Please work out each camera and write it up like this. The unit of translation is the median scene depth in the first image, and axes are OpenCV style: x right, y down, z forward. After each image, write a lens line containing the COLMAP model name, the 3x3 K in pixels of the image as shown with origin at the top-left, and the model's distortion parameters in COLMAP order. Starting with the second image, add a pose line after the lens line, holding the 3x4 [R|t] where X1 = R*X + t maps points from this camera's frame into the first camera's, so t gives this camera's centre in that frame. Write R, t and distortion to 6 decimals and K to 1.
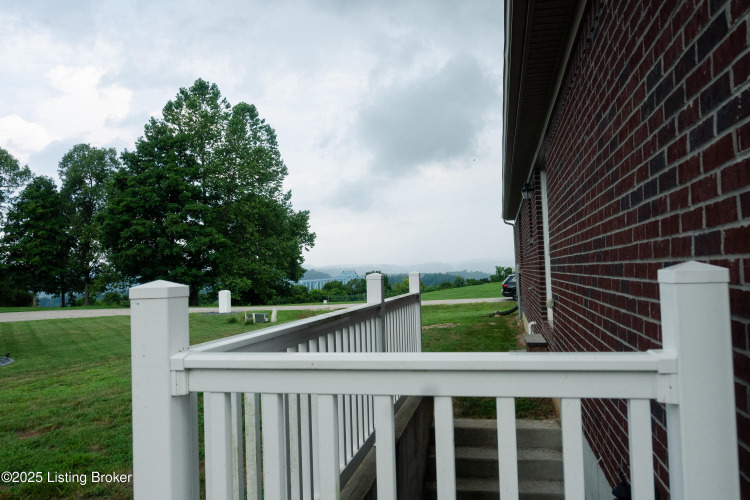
lens RADIAL K [[578.7, 0, 375.0], [0, 578.7, 250.0], [0, 0, 1]] dist [0.001751, 0.000080]
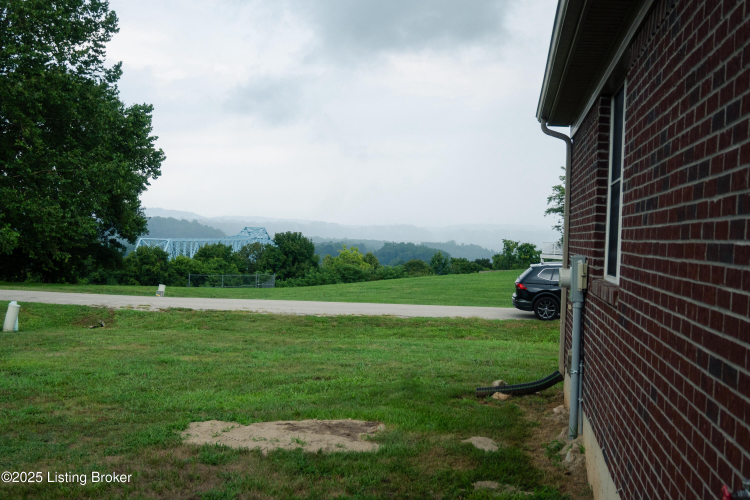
lens RADIAL K [[972.9, 0, 375.0], [0, 972.9, 250.0], [0, 0, 1]] dist [0.003490, 0.002381]
pose [[0.994419, 0.073800, 0.075394, 0.024436], [-0.077668, 0.995739, 0.049718, 0.000937], [-0.071404, -0.055296, 0.995914, 0.122052]]
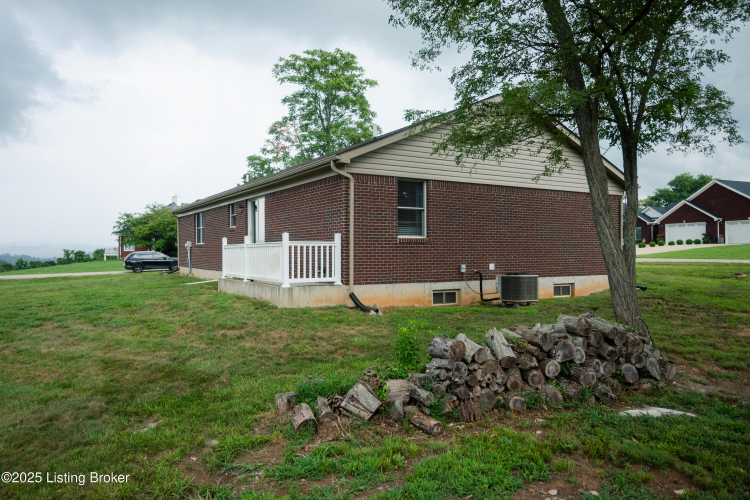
lens RADIAL K [[523.3, 0, 375.0], [0, 523.3, 250.0], [0, 0, 1]] dist [0.000673, -0.000087]
pose [[0.717724, 0.027497, 0.695785, -0.108761], [-0.042546, 0.999085, 0.004404, 0.005099], [-0.695027, -0.032763, 0.718237, -0.123348]]
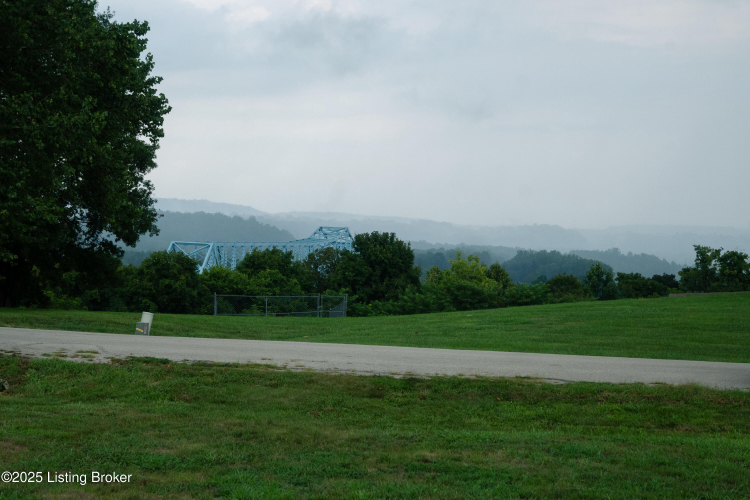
lens RADIAL K [[1371.5, 0, 375.0], [0, 1371.5, 250.0], [0, 0, 1]] dist [-0.047208, -0.064139]
pose [[0.996468, 0.081828, -0.018846, 0.033400], [-0.080809, 0.995492, 0.049657, 0.008069], [0.022825, -0.047959, 0.998589, 0.235542]]
